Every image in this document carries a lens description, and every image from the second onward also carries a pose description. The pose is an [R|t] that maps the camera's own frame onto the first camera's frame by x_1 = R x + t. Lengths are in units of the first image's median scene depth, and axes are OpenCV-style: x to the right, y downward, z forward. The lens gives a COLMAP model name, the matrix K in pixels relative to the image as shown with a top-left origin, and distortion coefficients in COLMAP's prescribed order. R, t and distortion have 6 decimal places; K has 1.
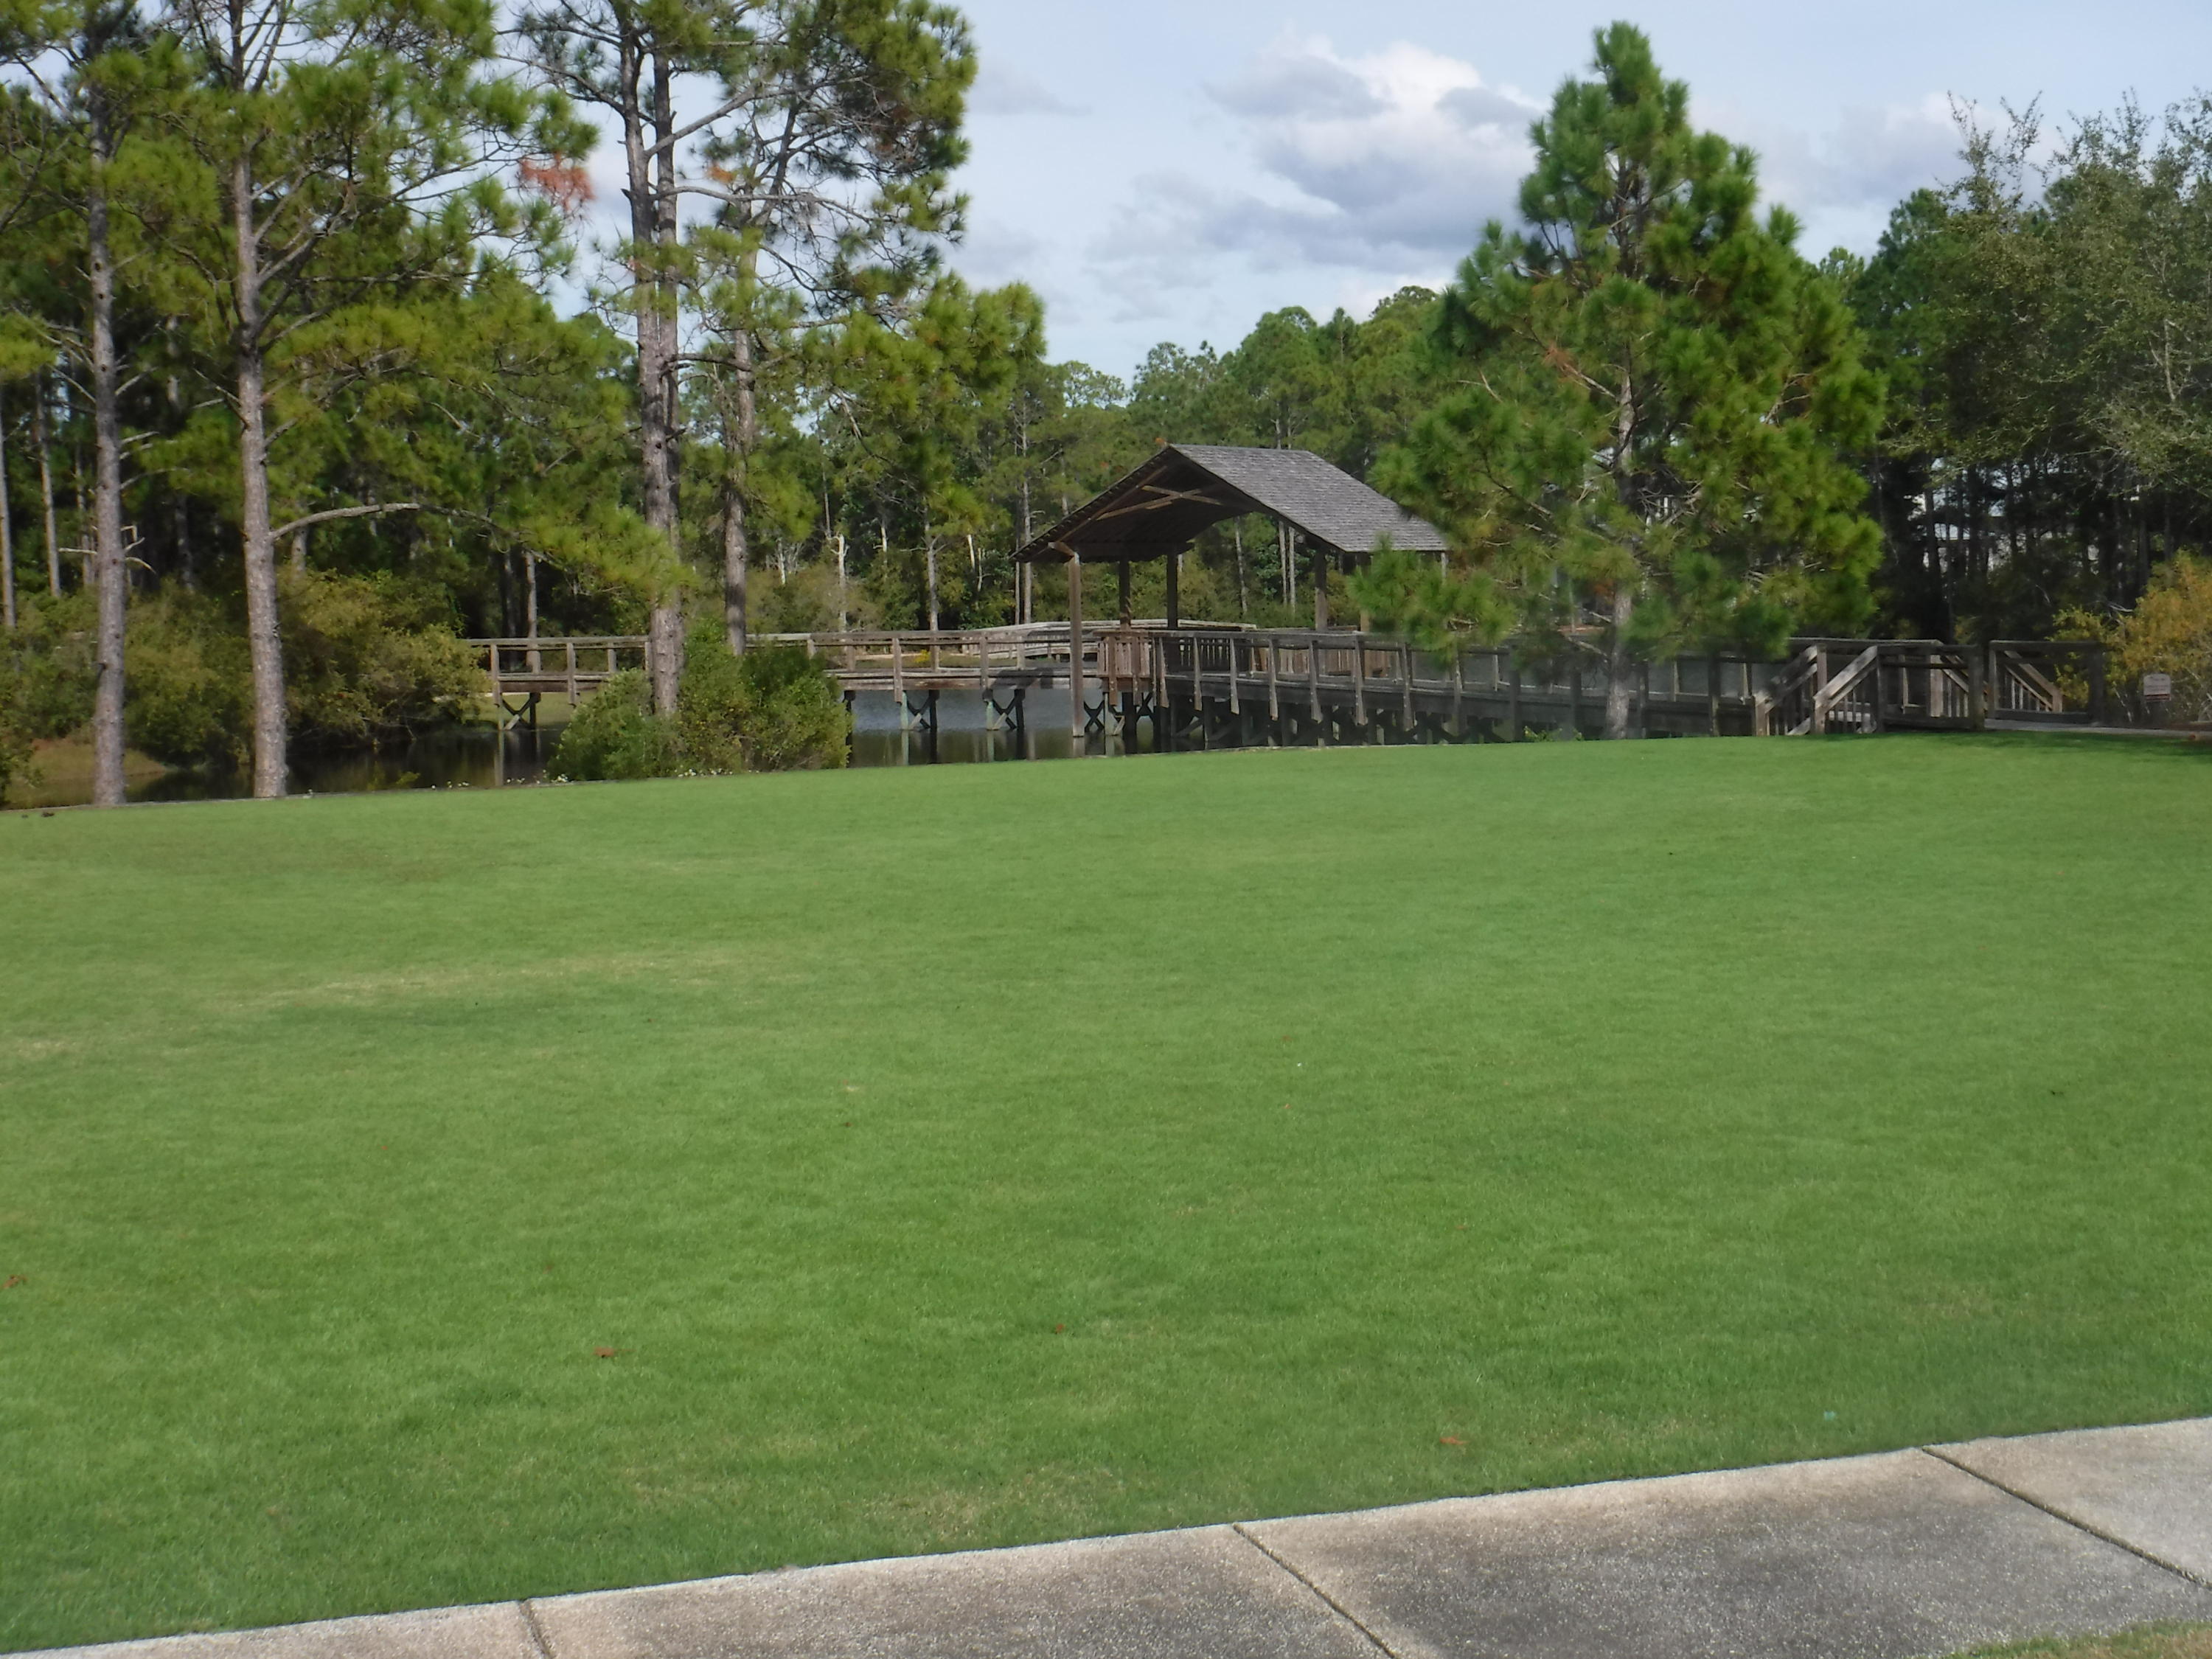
lens RADIAL K [[3424.2, 0, 1106.0], [0, 3424.2, 829.5], [0, 0, 1]] dist [0.231286, 0.004170]
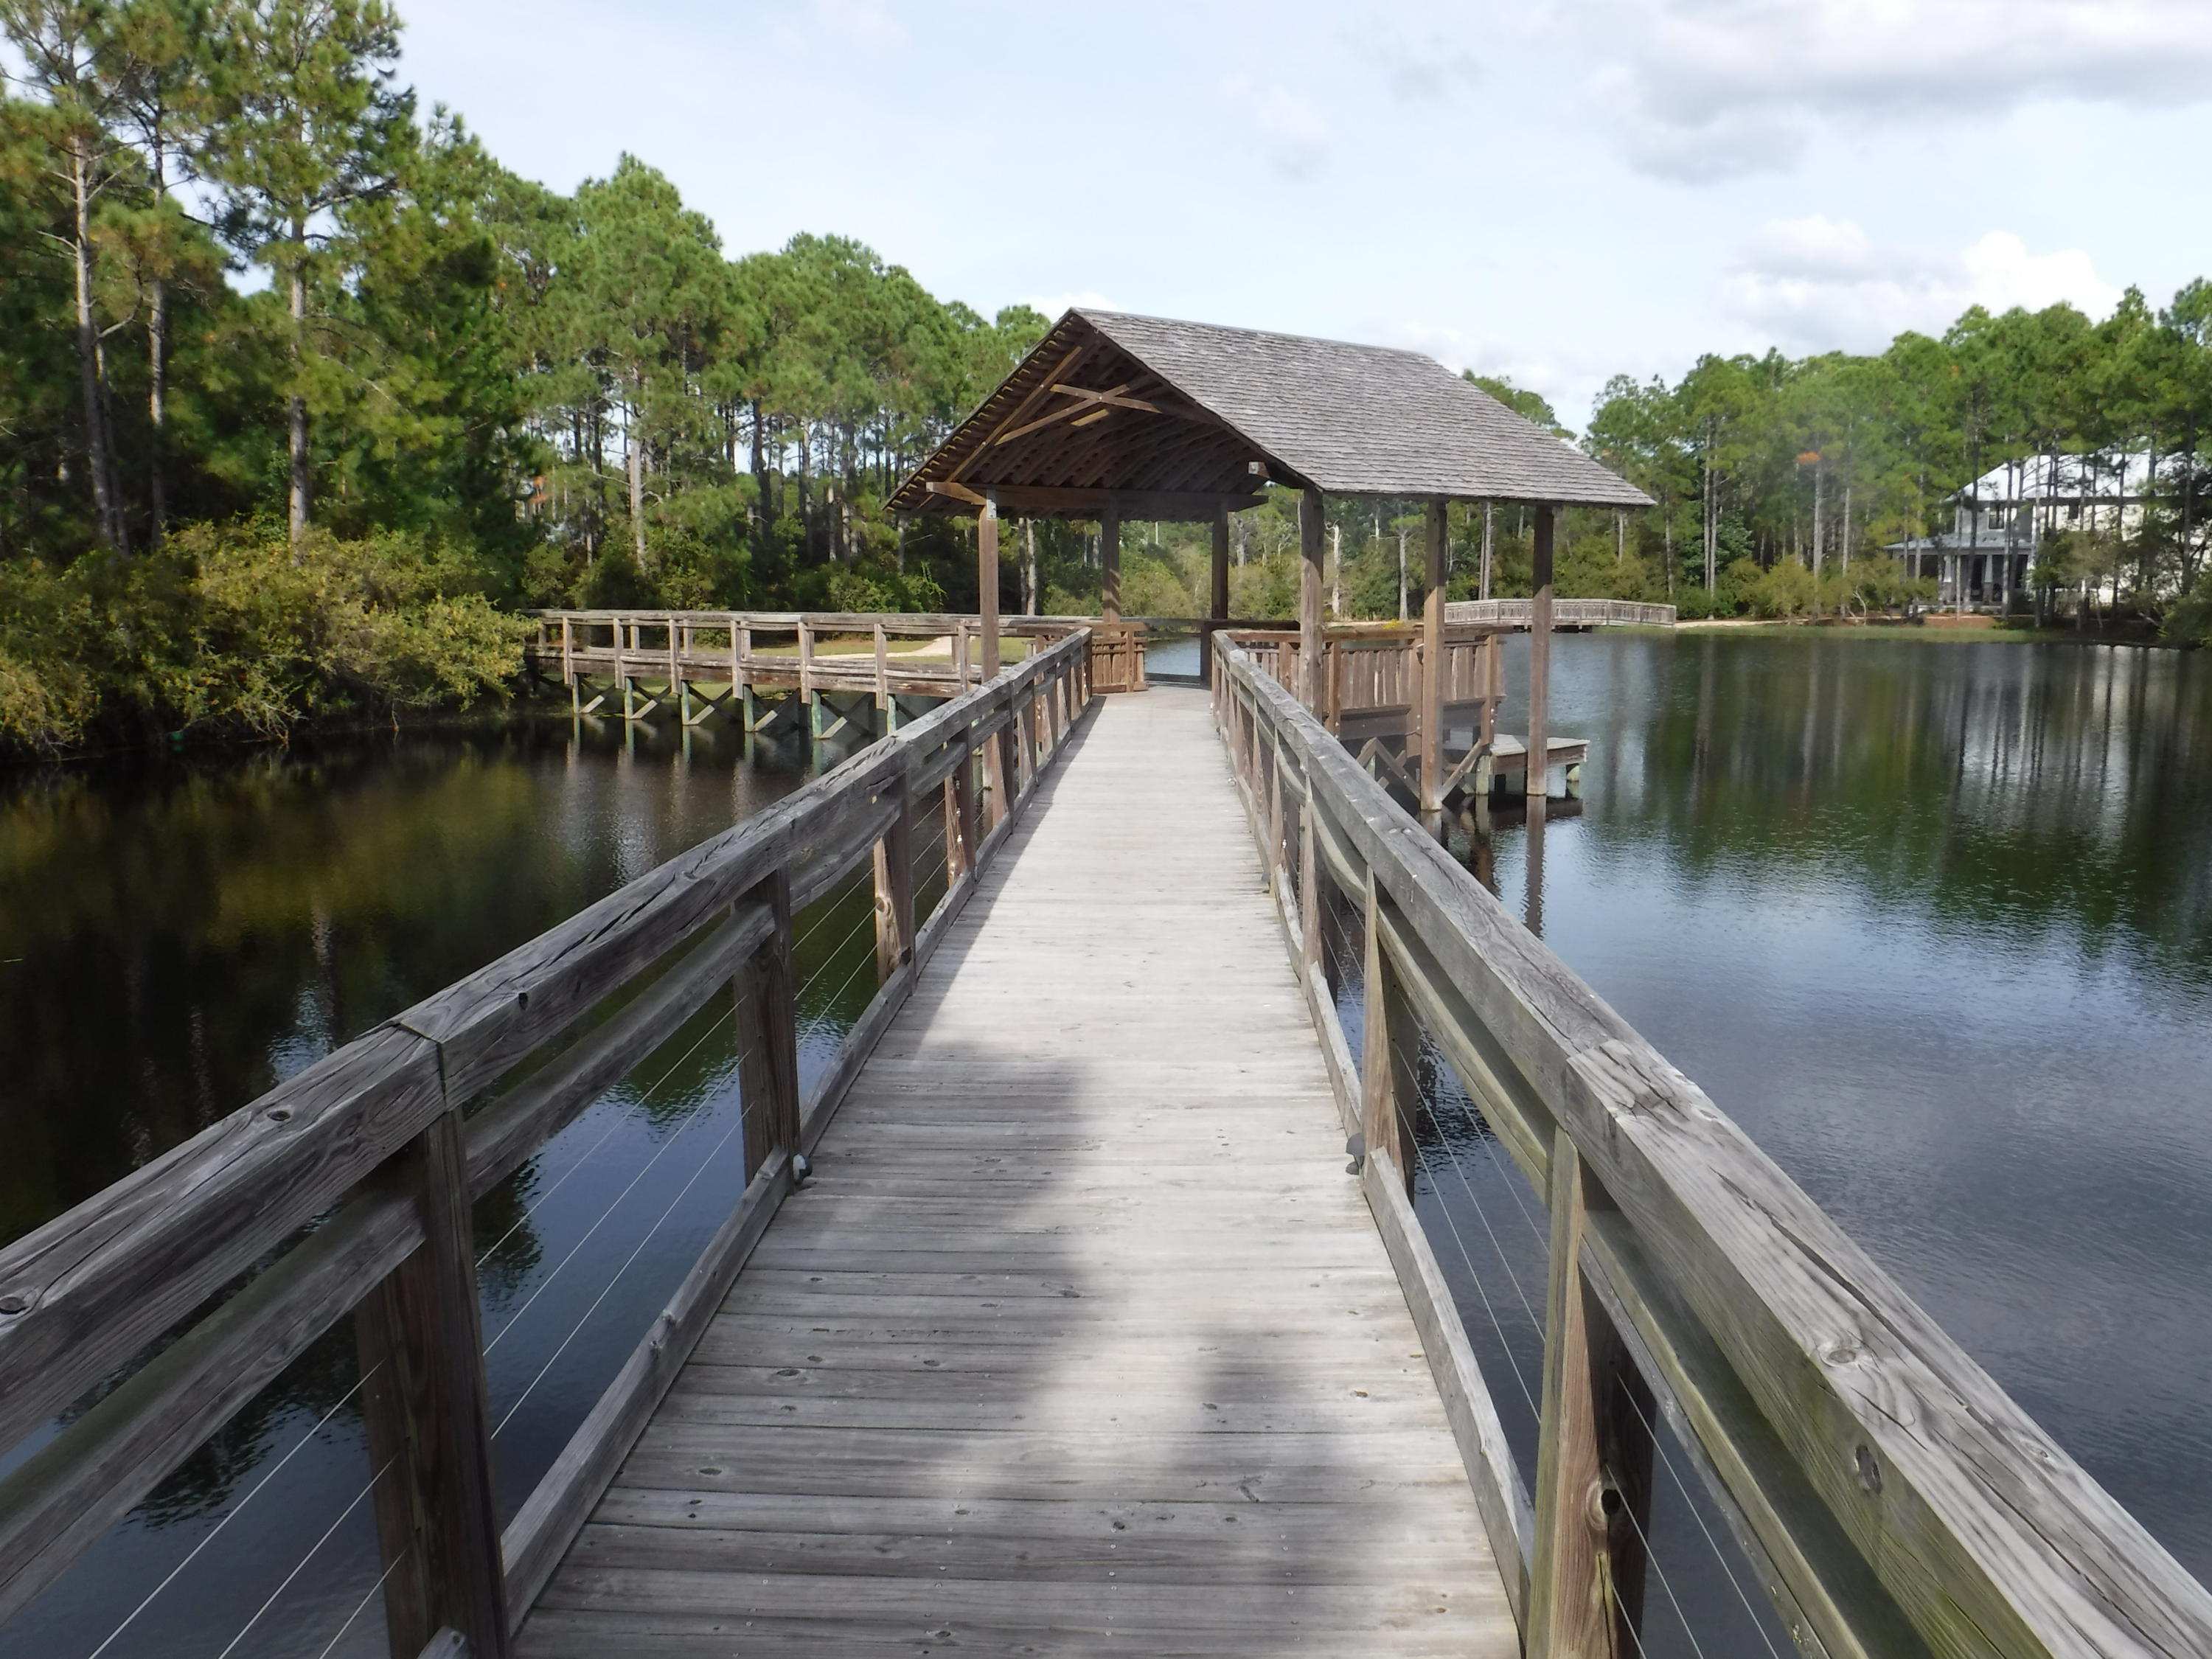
lens RADIAL K [[1868.4, 0, 1106.0], [0, 1868.4, 829.5], [0, 0, 1]] dist [-0.007985, -0.002751]
pose [[0.952684, 0.063076, -0.297345, 0.051862], [-0.042731, 0.996310, 0.074437, -0.021228], [0.300943, -0.058209, 0.951864, 0.304130]]
